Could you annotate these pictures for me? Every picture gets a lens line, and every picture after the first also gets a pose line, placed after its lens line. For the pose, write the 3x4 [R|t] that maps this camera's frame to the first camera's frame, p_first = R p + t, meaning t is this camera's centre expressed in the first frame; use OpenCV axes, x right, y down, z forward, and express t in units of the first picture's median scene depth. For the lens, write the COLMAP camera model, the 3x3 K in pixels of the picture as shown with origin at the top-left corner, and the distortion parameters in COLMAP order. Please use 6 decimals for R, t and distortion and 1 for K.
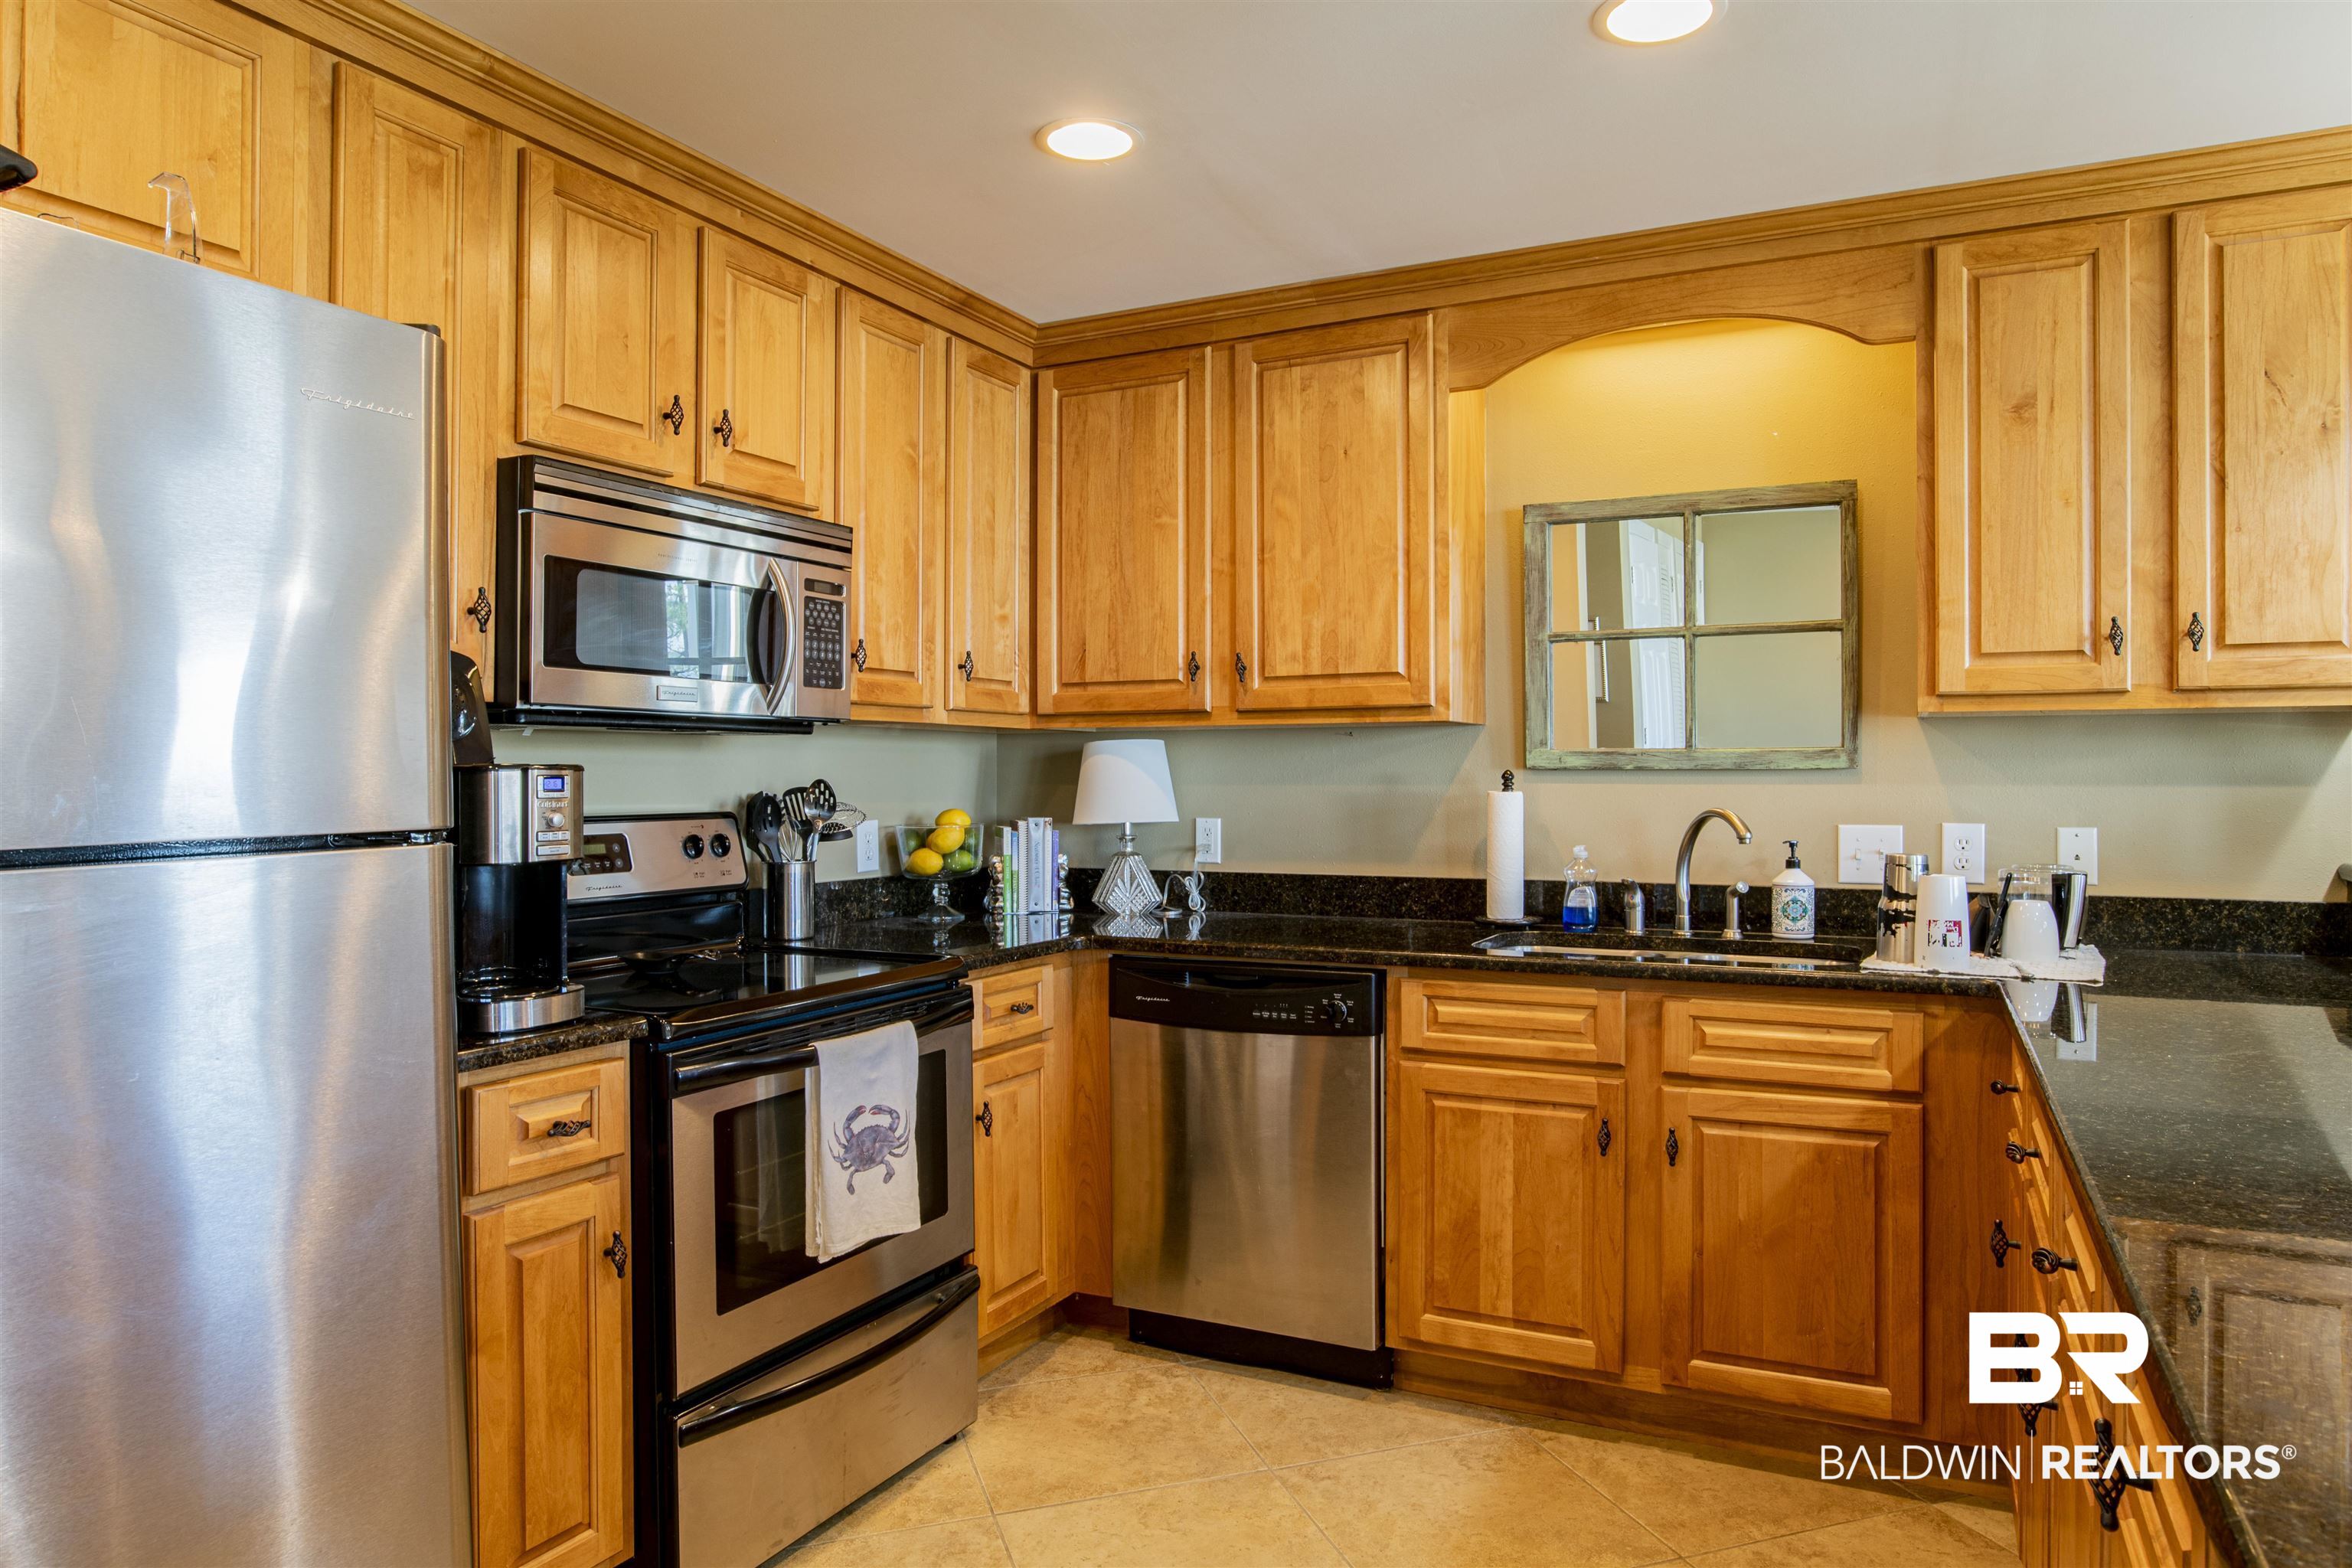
lens RADIAL K [[1495.8, 0, 1169.3], [0, 1495.8, 784.9], [0, 0, 1]] dist [-0.018552, 0.015641]
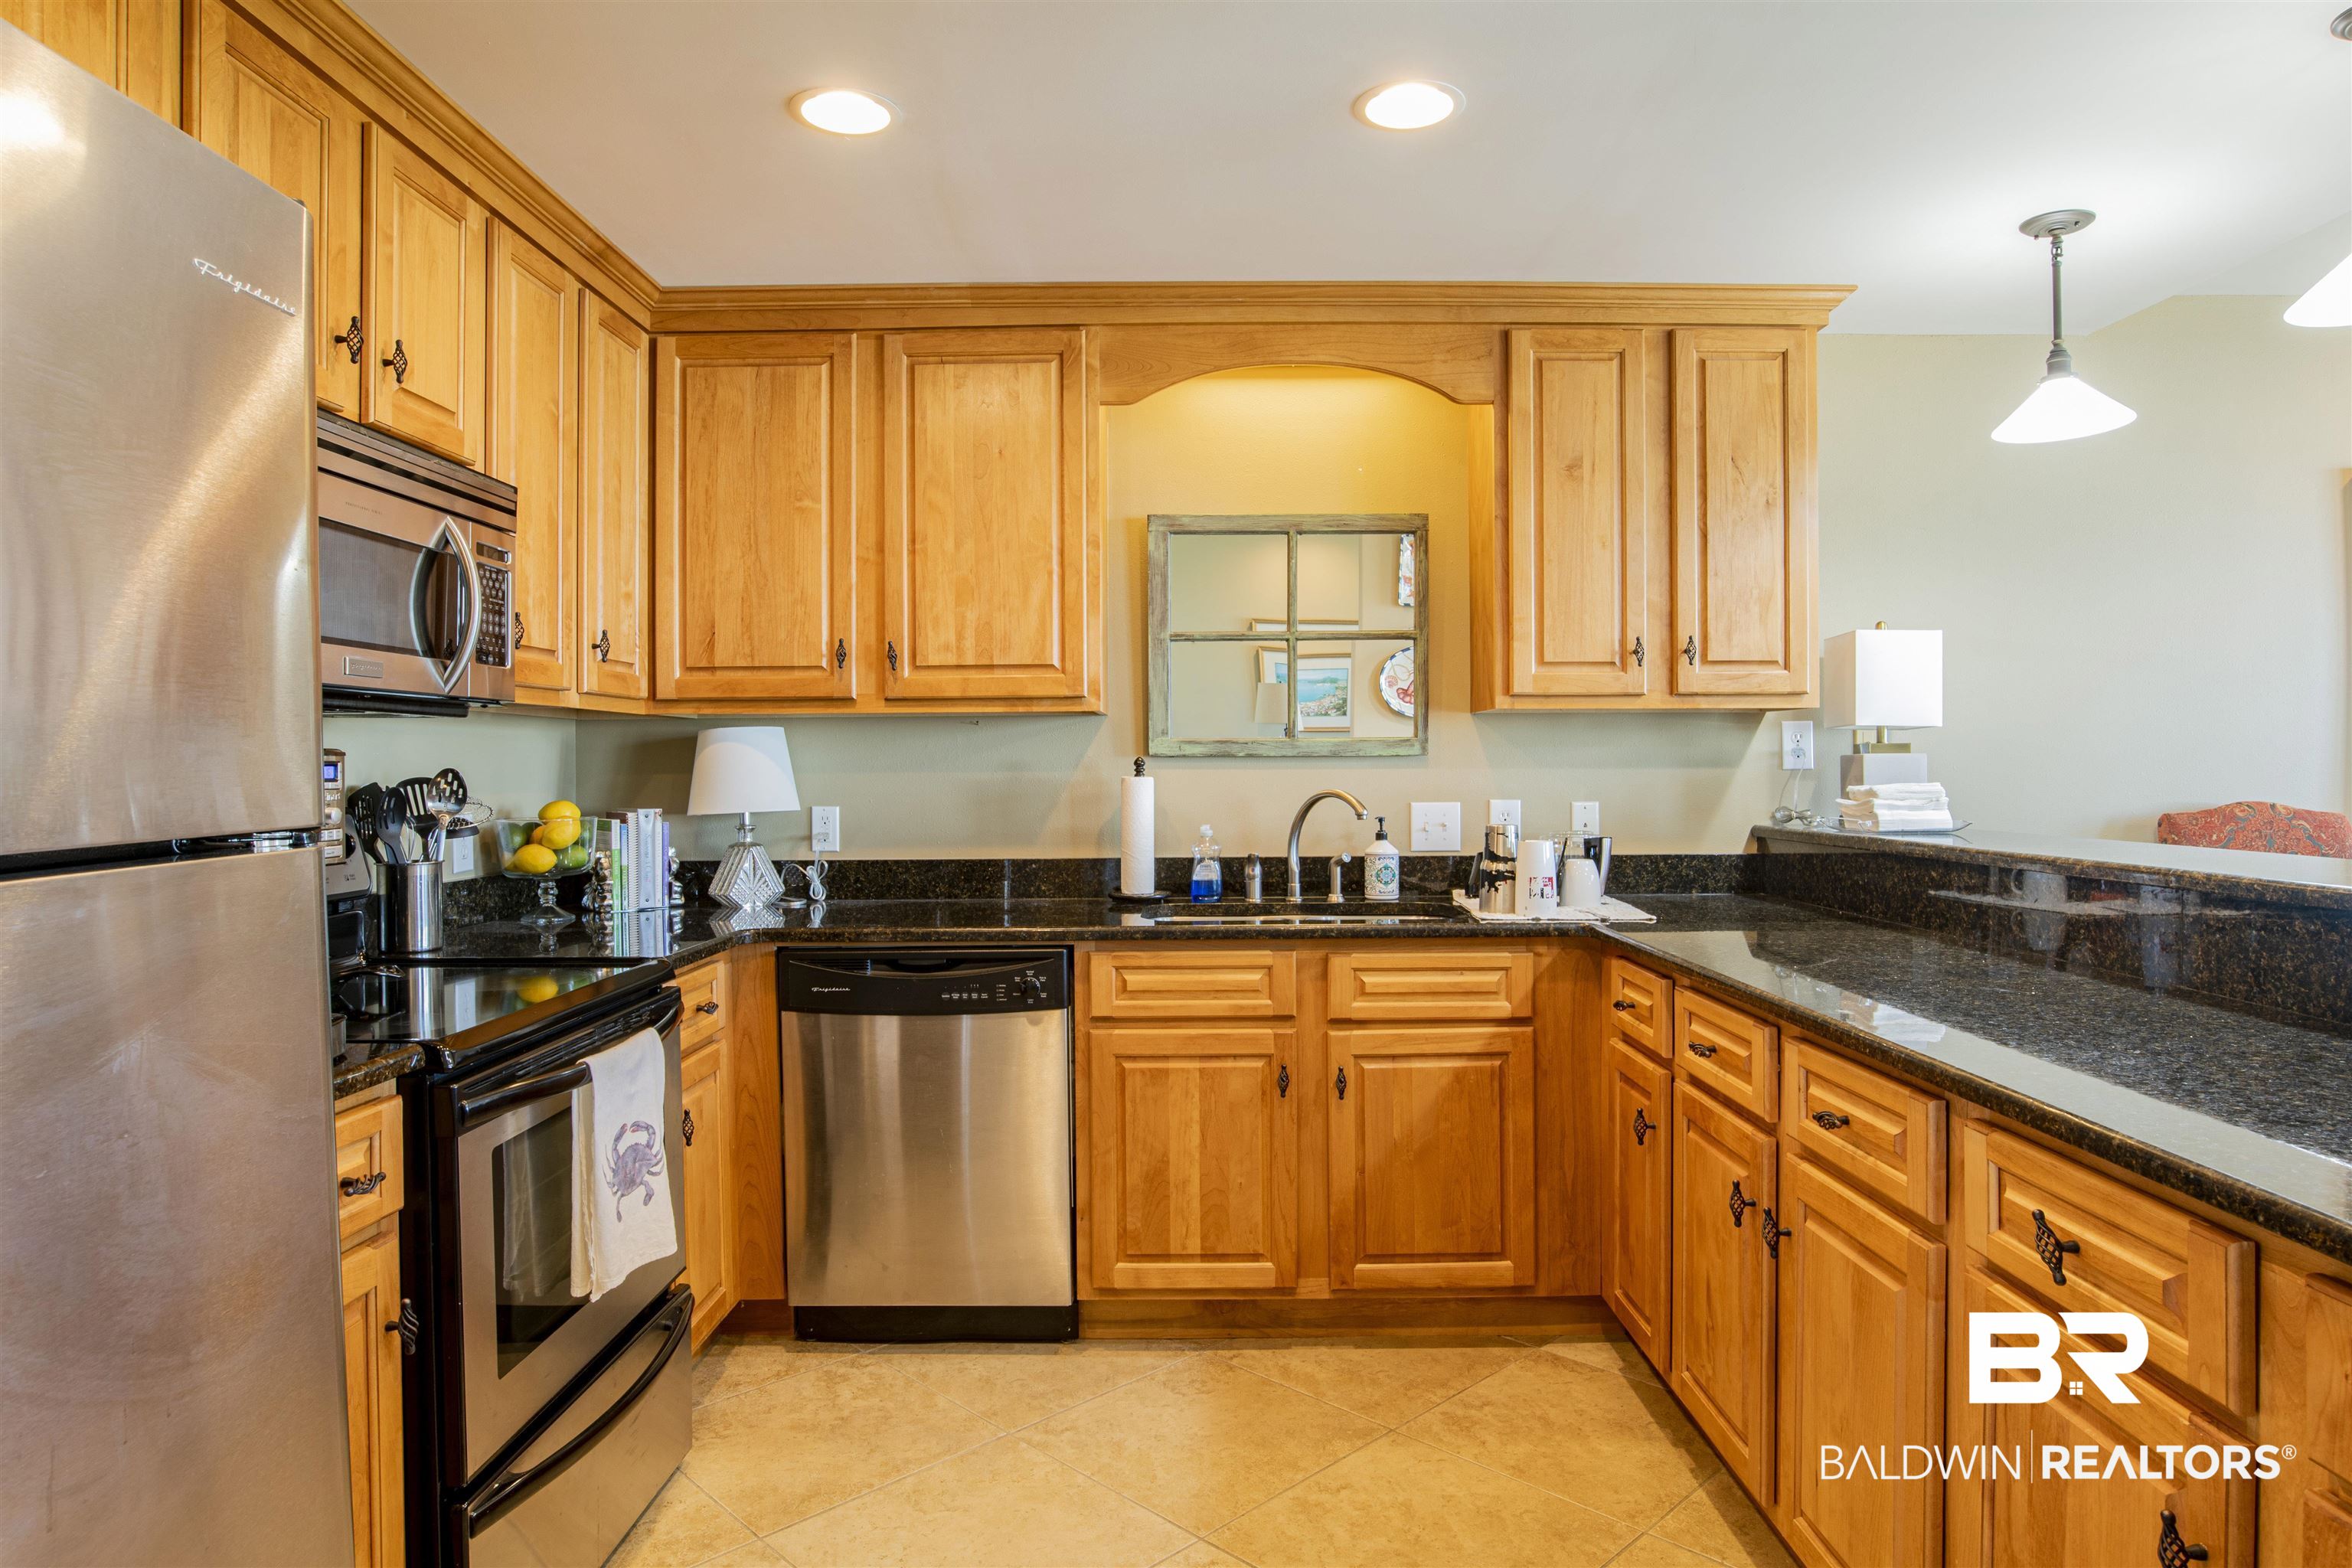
lens RADIAL K [[1428.8, 0, 1171.5], [0, 1428.8, 780.7], [0, 0, 1]] dist [-0.026602, 0.019624]
pose [[0.899010, -0.008267, 0.437850, -0.243085], [0.006916, 0.999965, 0.004679, 0.002839], [-0.437873, -0.001179, 0.899036, 0.062039]]
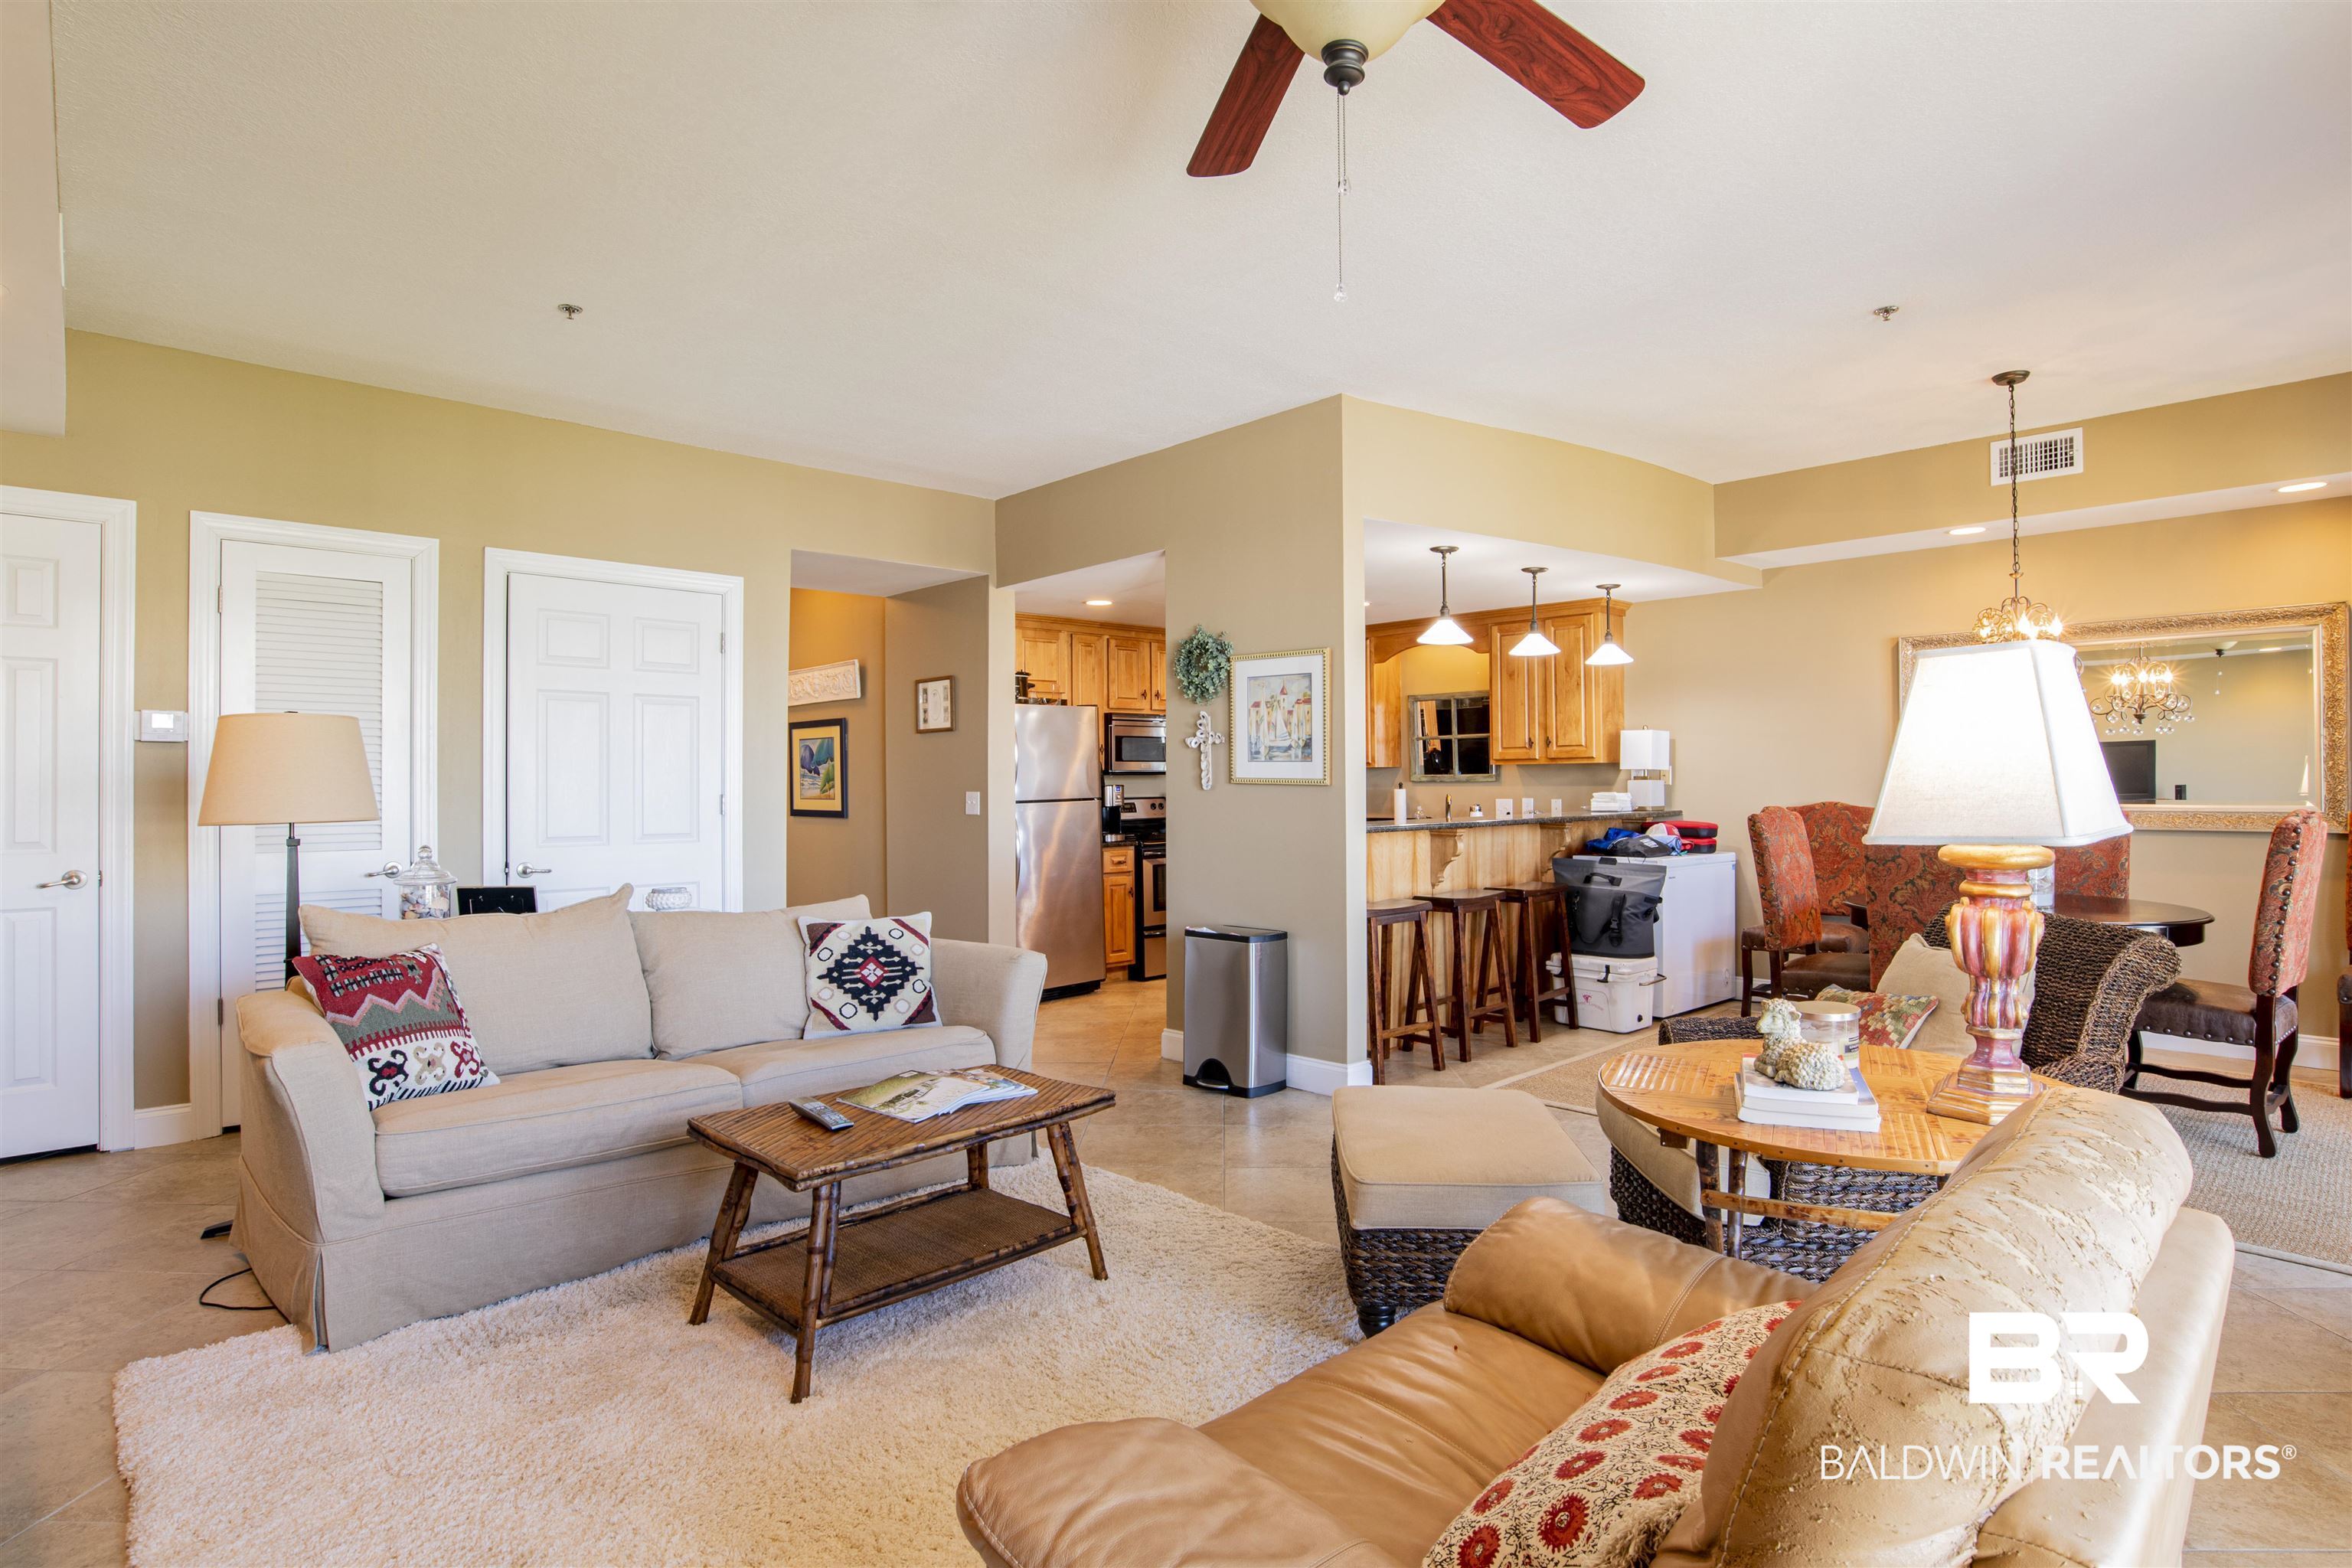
lens RADIAL K [[1198.6, 0, 1181.1], [0, 1198.6, 790.2], [0, 0, 1]] dist [-0.041161, 0.001193]
pose [[0.946300, -0.008457, -0.323178, 0.688451], [0.008858, 0.999961, -0.000230, 0.004008], [0.323168, -0.002646, 0.946338, -1.734440]]
